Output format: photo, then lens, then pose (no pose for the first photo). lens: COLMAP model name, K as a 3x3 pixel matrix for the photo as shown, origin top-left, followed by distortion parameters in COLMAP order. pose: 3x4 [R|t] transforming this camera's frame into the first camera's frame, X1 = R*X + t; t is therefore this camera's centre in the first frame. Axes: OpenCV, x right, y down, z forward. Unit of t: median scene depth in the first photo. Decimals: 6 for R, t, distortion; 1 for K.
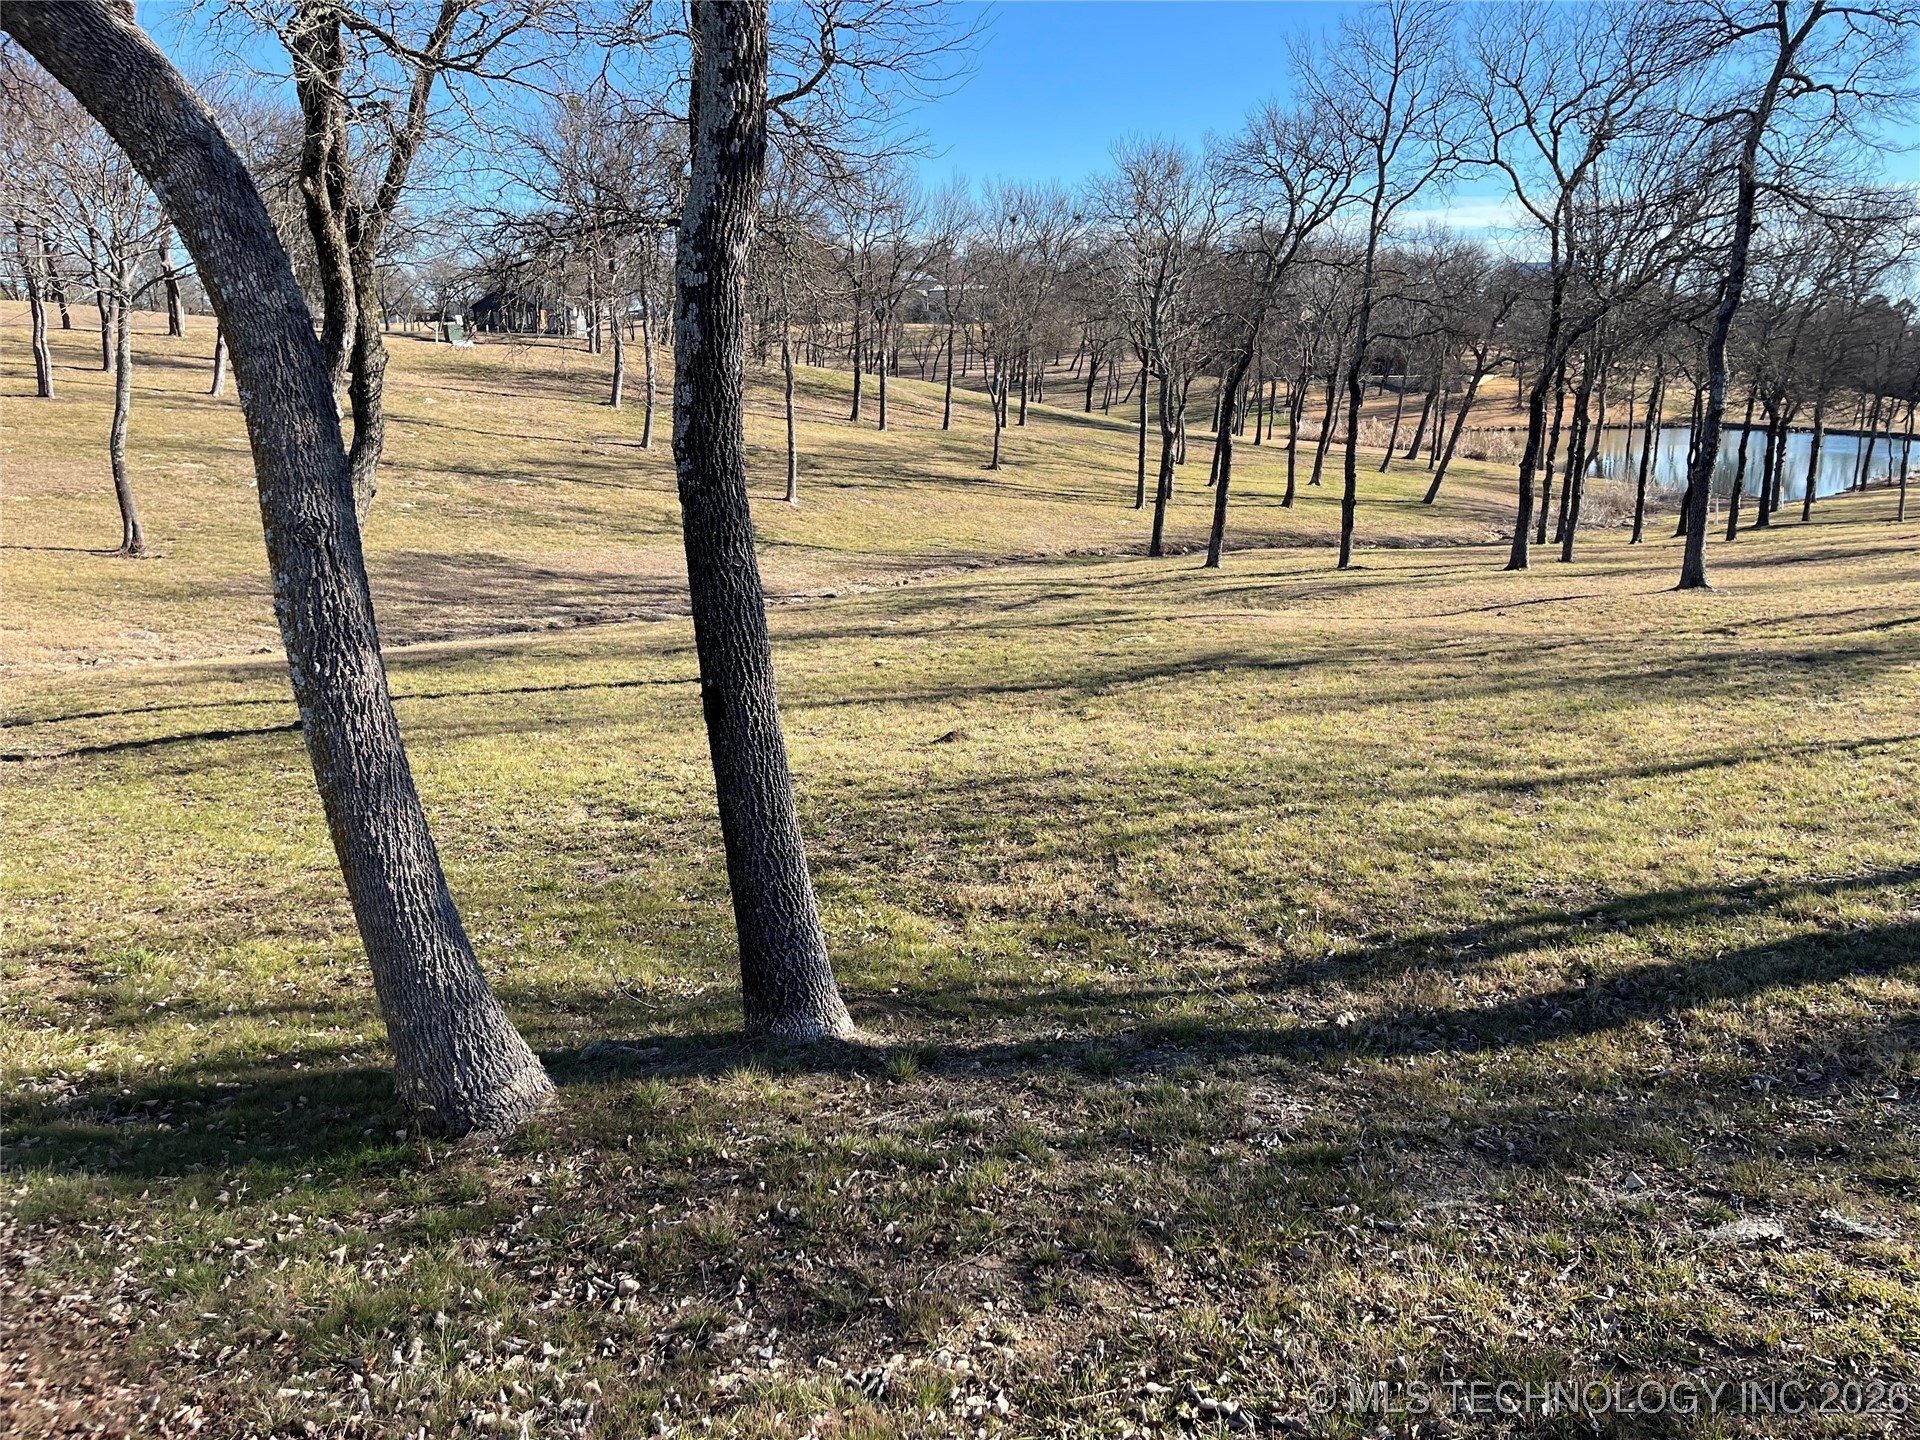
lens RADIAL K [[1469.0, 0, 963.3], [0, 1469.0, 720.6], [0, 0, 1]] dist [0.072637, -0.077156]
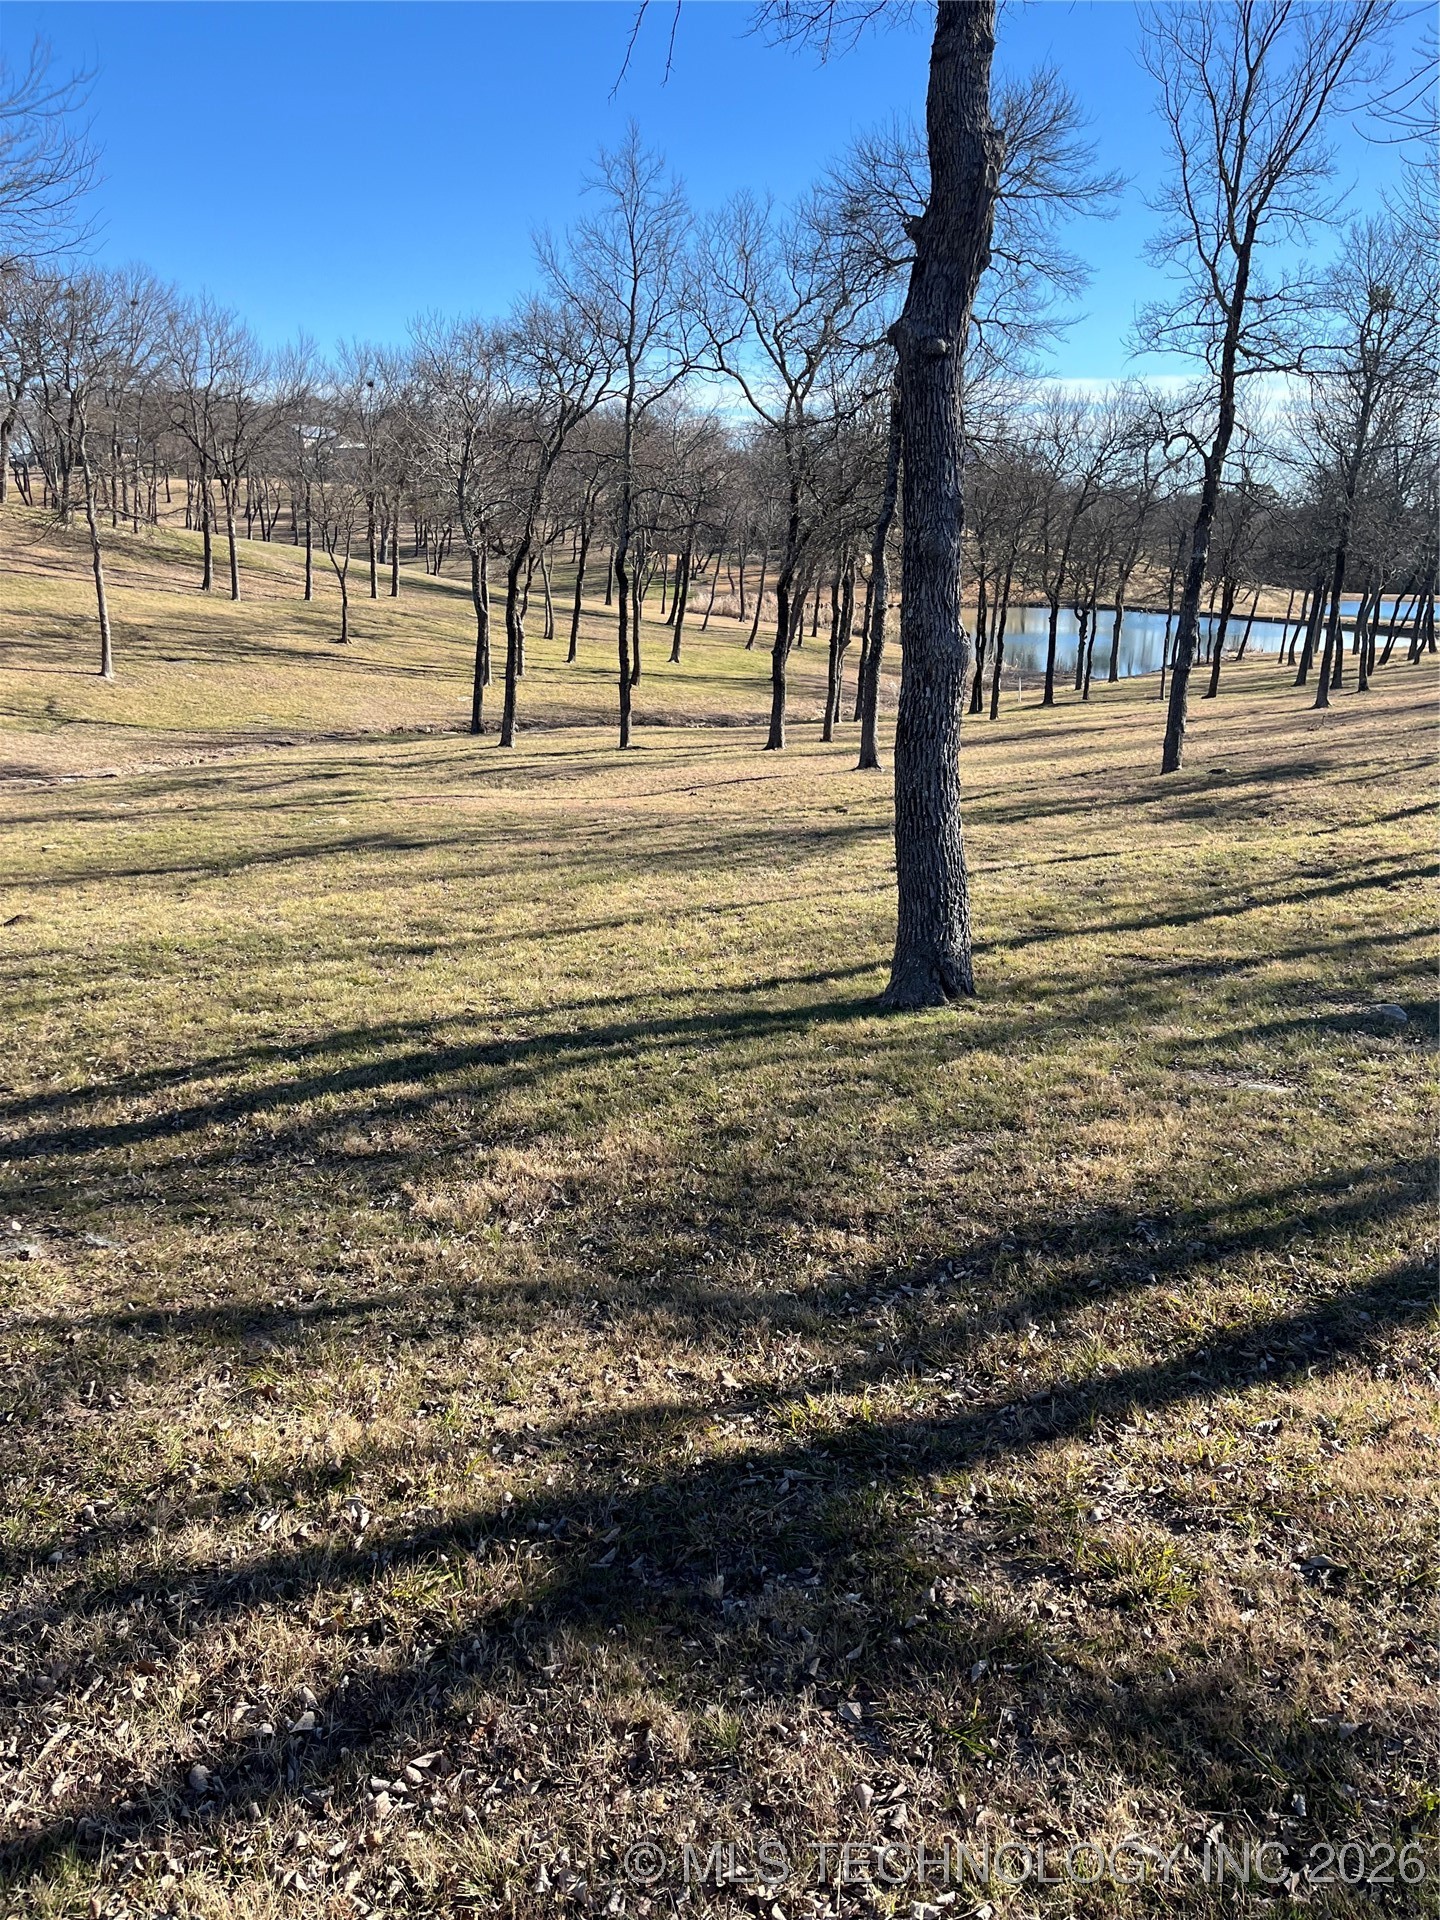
lens RADIAL K [[1469.0, 0, 703.7], [0, 1469.0, 980.9], [0, 0, 1]] dist [0.072637, -0.077156]
pose [[0.981593, -0.035341, 0.187686, 0.145587], [0.023850, 0.997720, 0.063134, -0.000368], [-0.189490, -0.057495, 0.980198, -0.089857]]
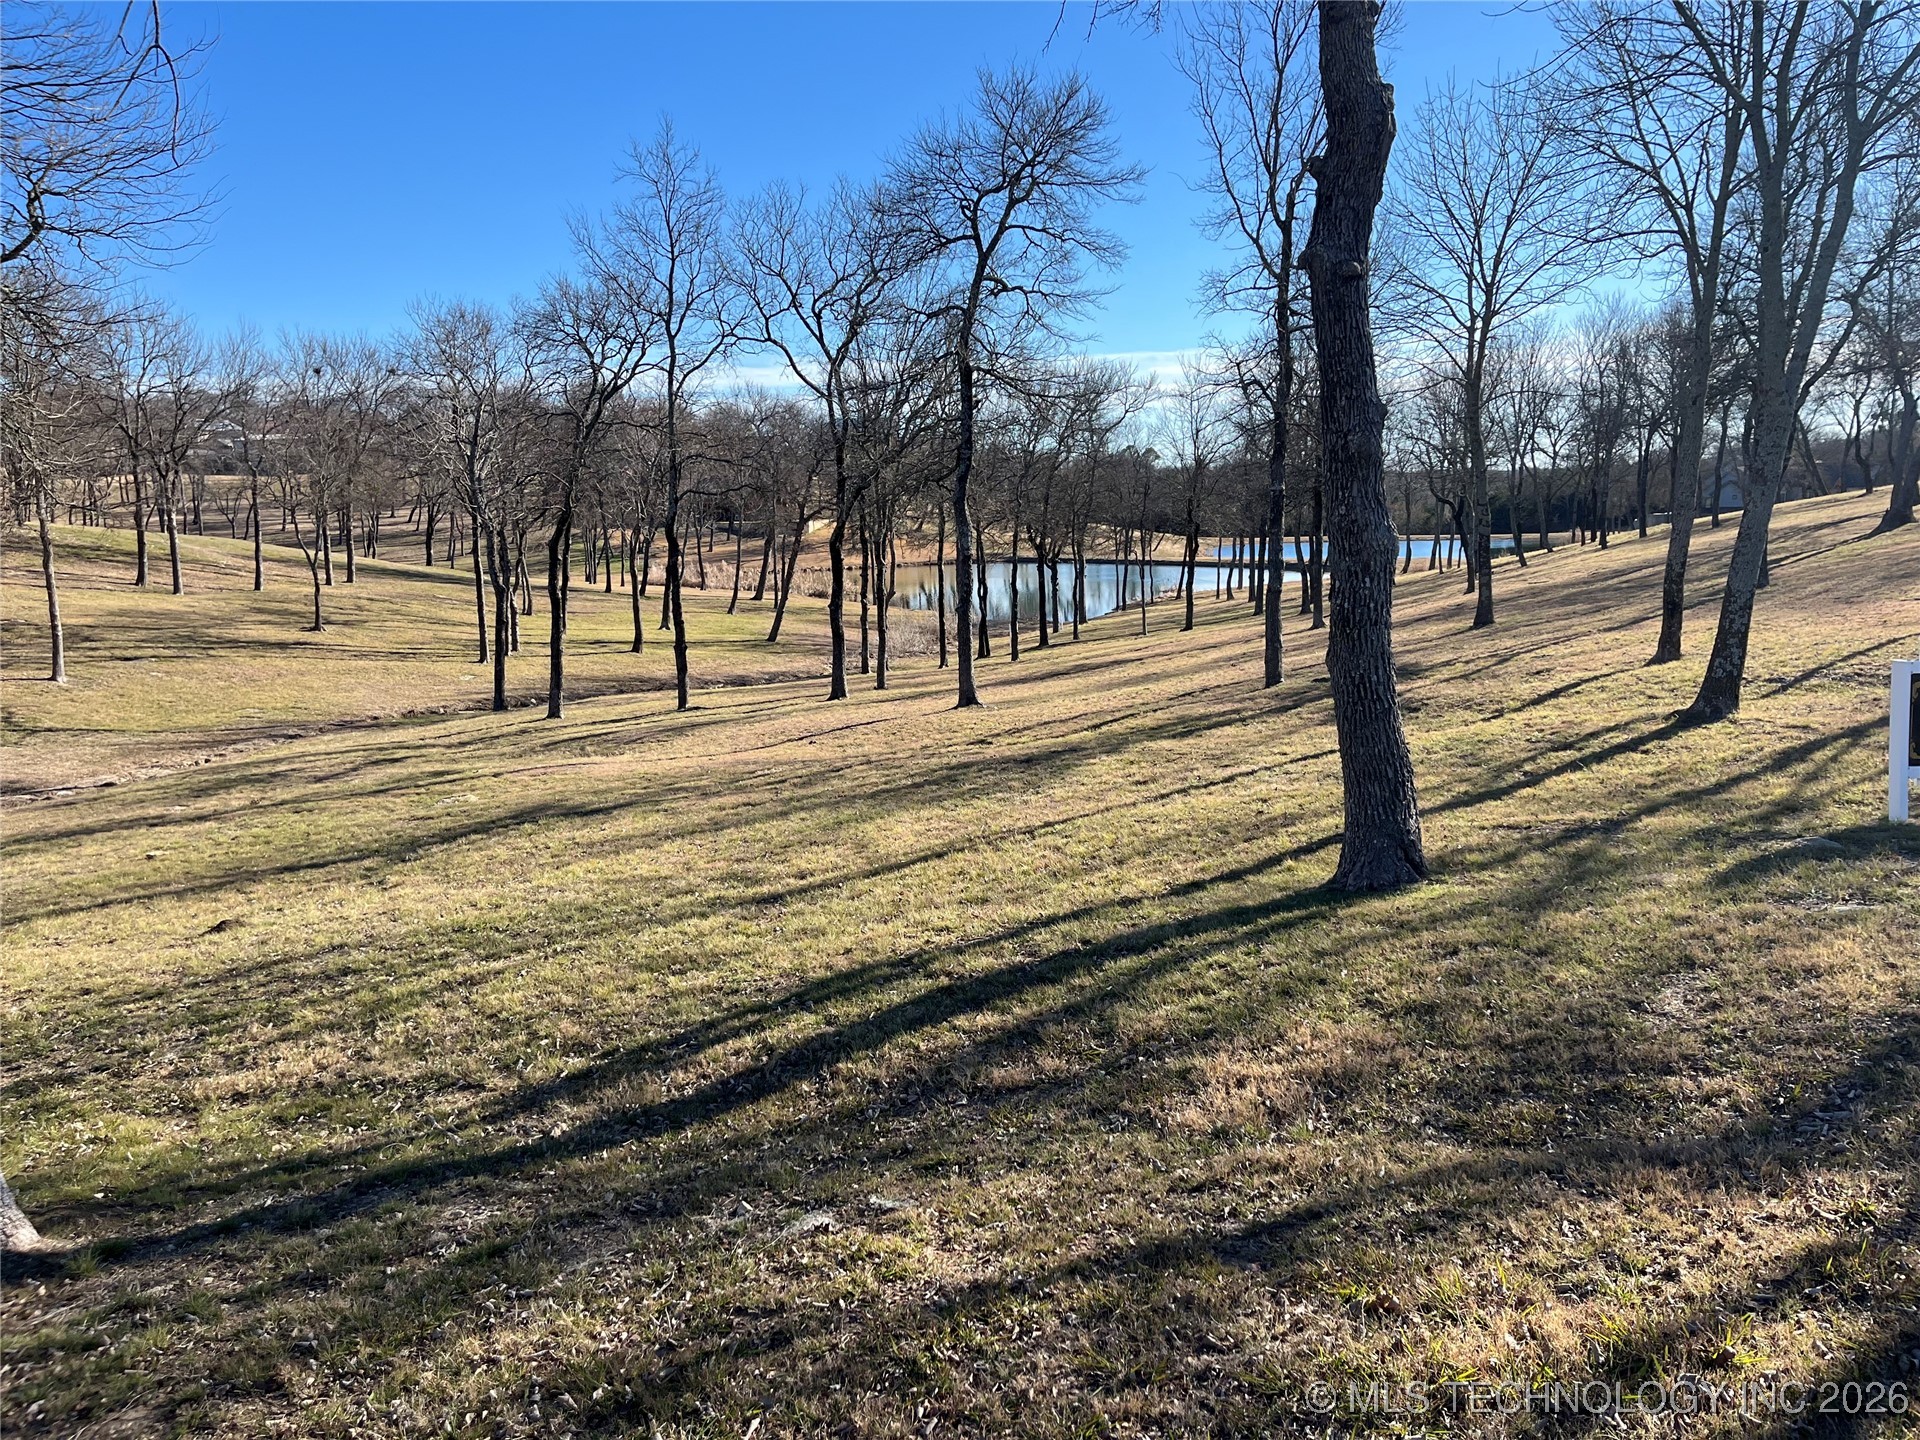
lens RADIAL K [[1469.0, 0, 978.1], [0, 1469.0, 723.4], [0, 0, 1]] dist [0.072637, -0.077156]
pose [[0.908741, -0.082291, 0.409168, 0.026589], [0.119871, 0.990525, -0.067015, 0.002301], [-0.399777, 0.109946, 0.909995, -0.043171]]
